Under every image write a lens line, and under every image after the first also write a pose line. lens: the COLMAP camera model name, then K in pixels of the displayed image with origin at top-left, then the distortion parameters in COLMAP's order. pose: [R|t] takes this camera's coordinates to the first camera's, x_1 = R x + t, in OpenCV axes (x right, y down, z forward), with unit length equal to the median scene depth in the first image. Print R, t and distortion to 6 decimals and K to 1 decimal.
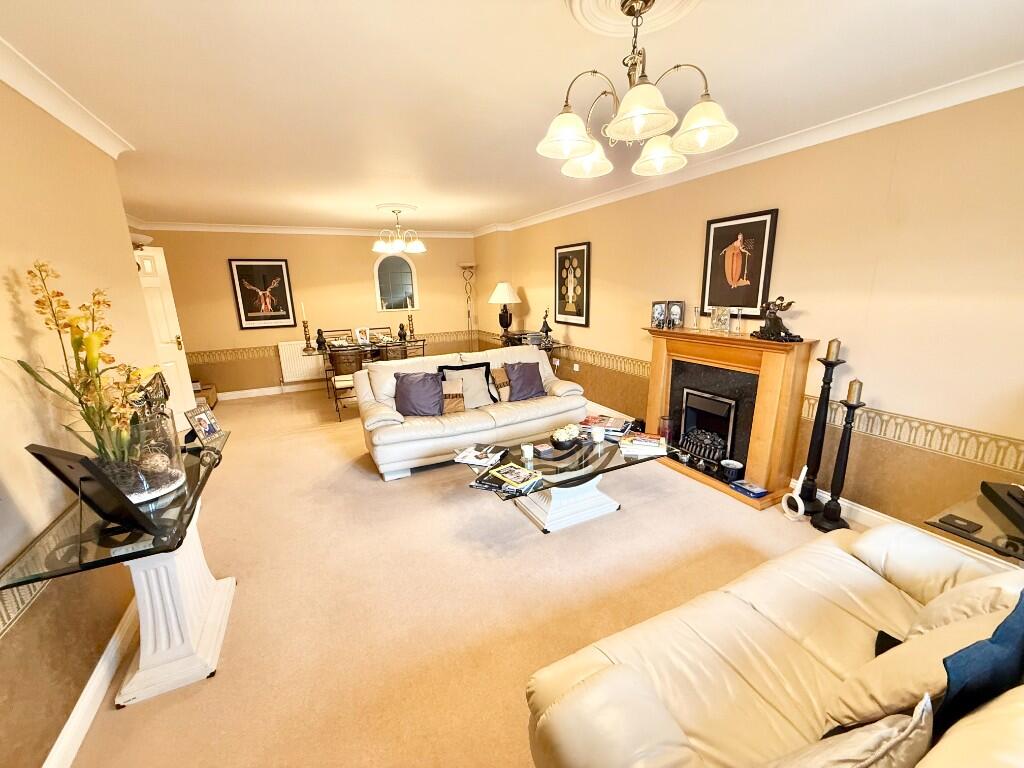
lens RADIAL K [[412.1, 0, 508.6], [0, 412.1, 383.5], [0, 0, 1]] dist [0.013594, 0.000376]
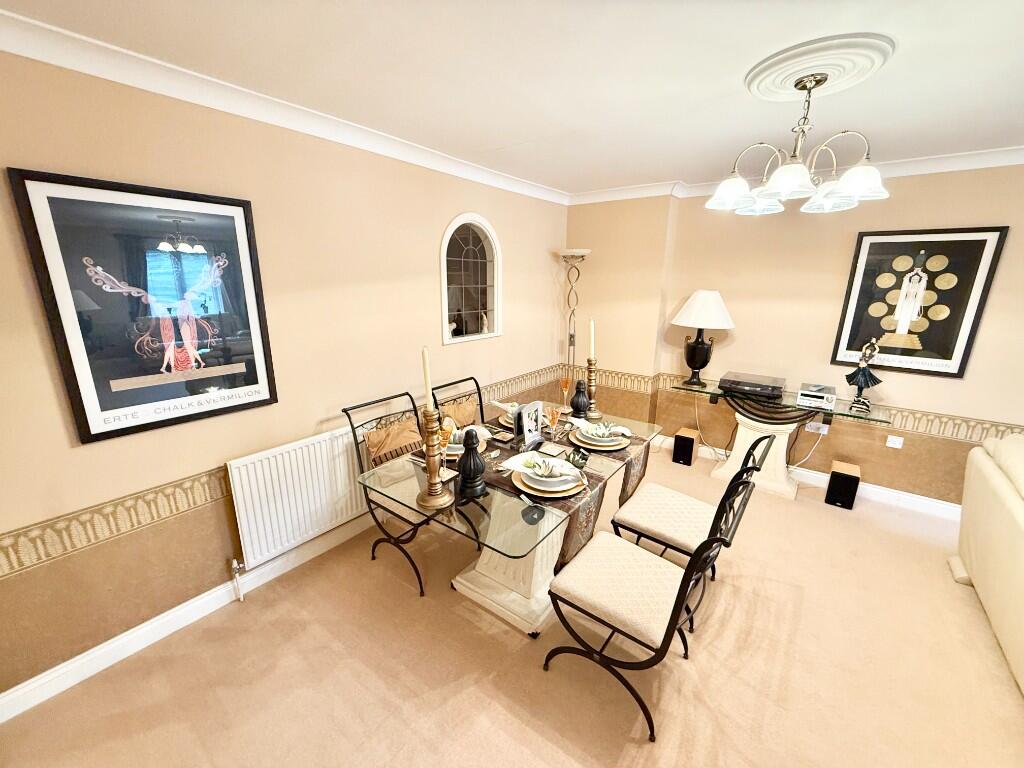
lens RADIAL K [[412.1, 0, 513.2], [0, 412.1, 387.5], [0, 0, 1]] dist [0.013594, 0.000376]
pose [[0.892612, -0.081583, 0.443383, -0.494065], [0.069571, 0.996636, 0.043323, -0.153223], [-0.445426, -0.007824, 0.895285, 0.605455]]
